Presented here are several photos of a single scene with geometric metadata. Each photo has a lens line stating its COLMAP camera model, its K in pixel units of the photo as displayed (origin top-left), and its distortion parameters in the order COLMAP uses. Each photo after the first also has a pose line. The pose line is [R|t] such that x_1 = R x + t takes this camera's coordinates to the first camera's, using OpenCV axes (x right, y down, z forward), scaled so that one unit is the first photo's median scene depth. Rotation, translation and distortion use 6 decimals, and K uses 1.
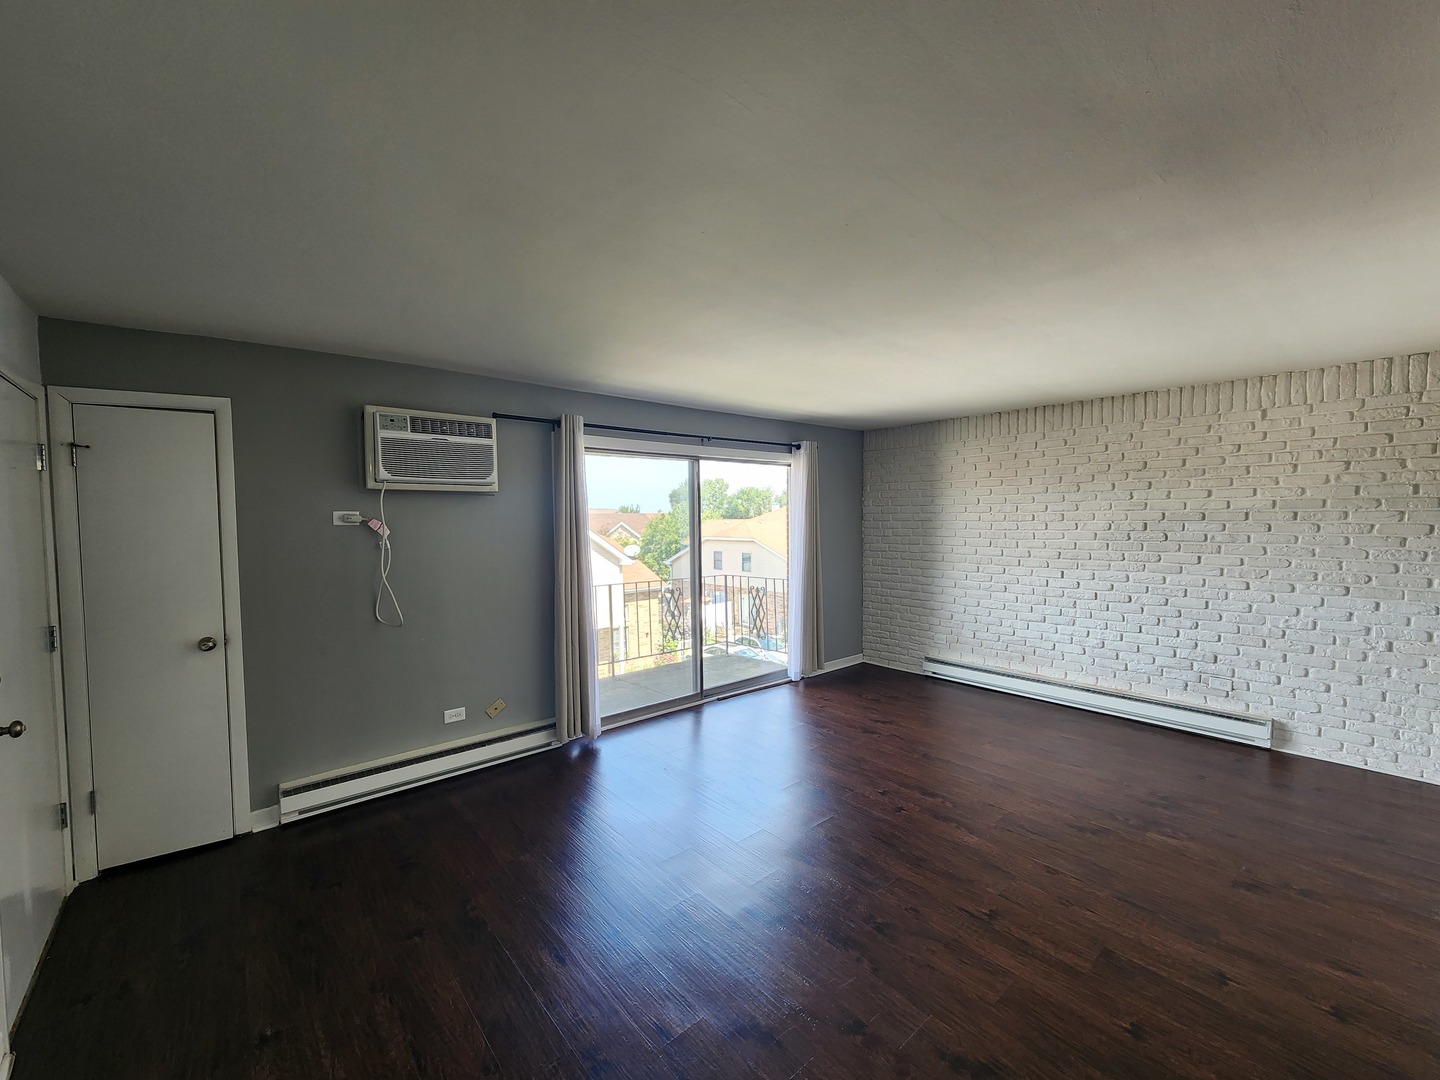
lens RADIAL K [[589.0, 0, 717.1], [0, 589.0, 545.7], [0, 0, 1]] dist [-0.009524, 0.000395]
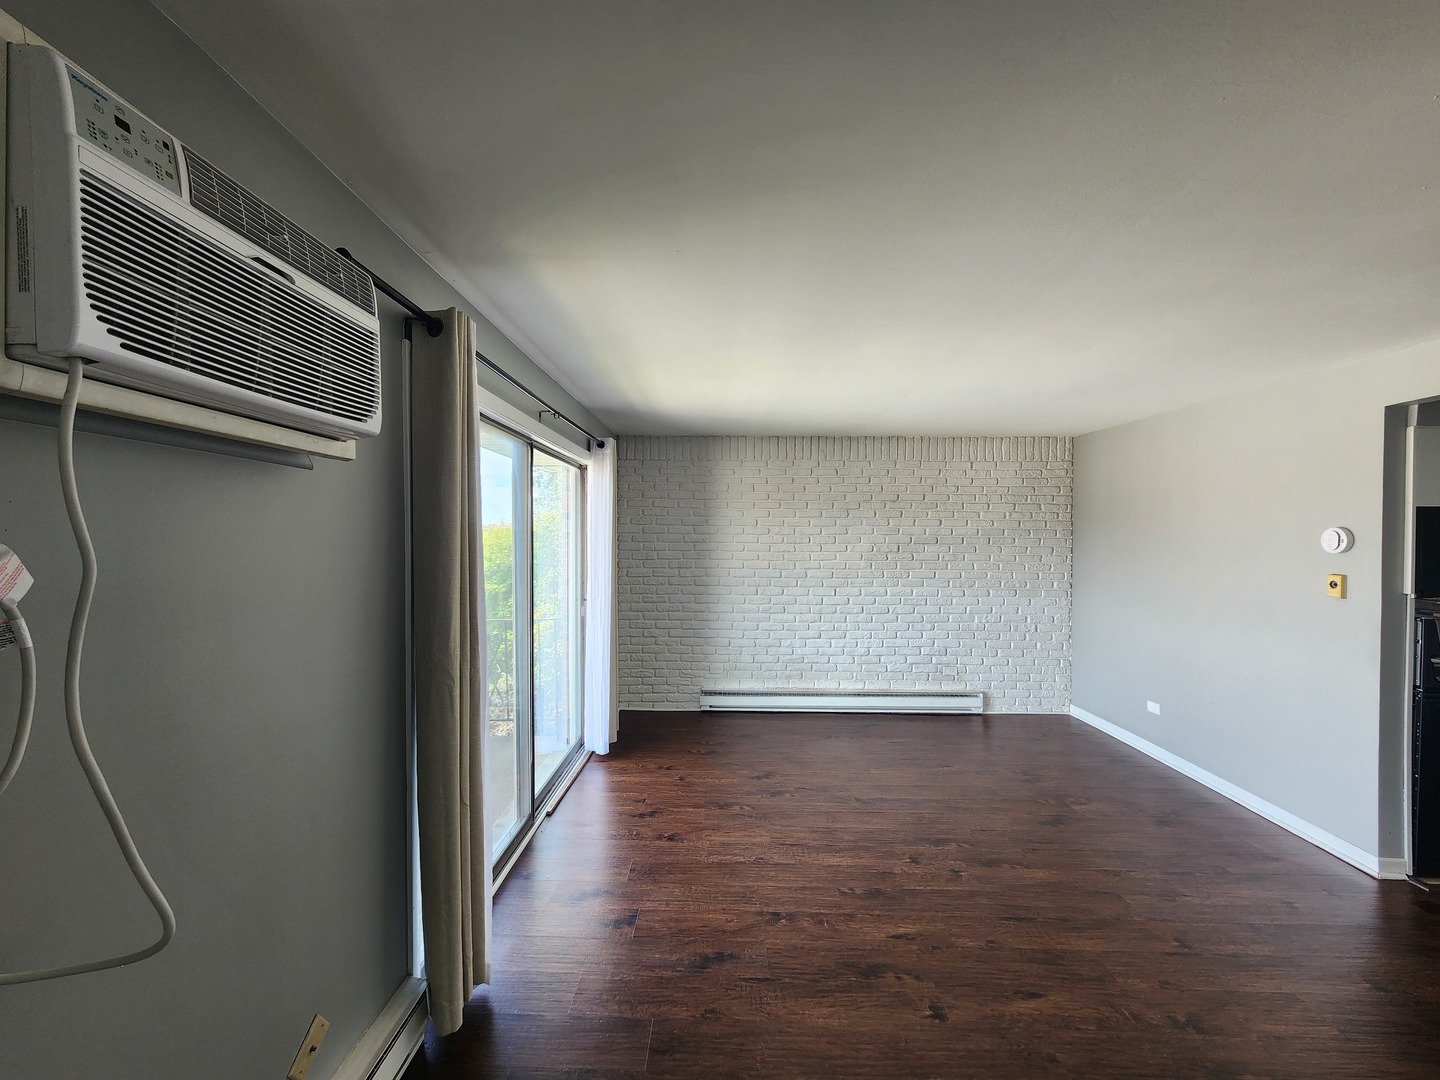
lens RADIAL K [[589.0, 0, 717.1], [0, 589.0, 545.7], [0, 0, 1]] dist [-0.009524, 0.000395]
pose [[0.662091, 0.001150, 0.749422, -0.408703], [0.024039, 0.999452, -0.022772, -0.019575], [-0.749038, 0.033092, 0.661700, 0.473601]]
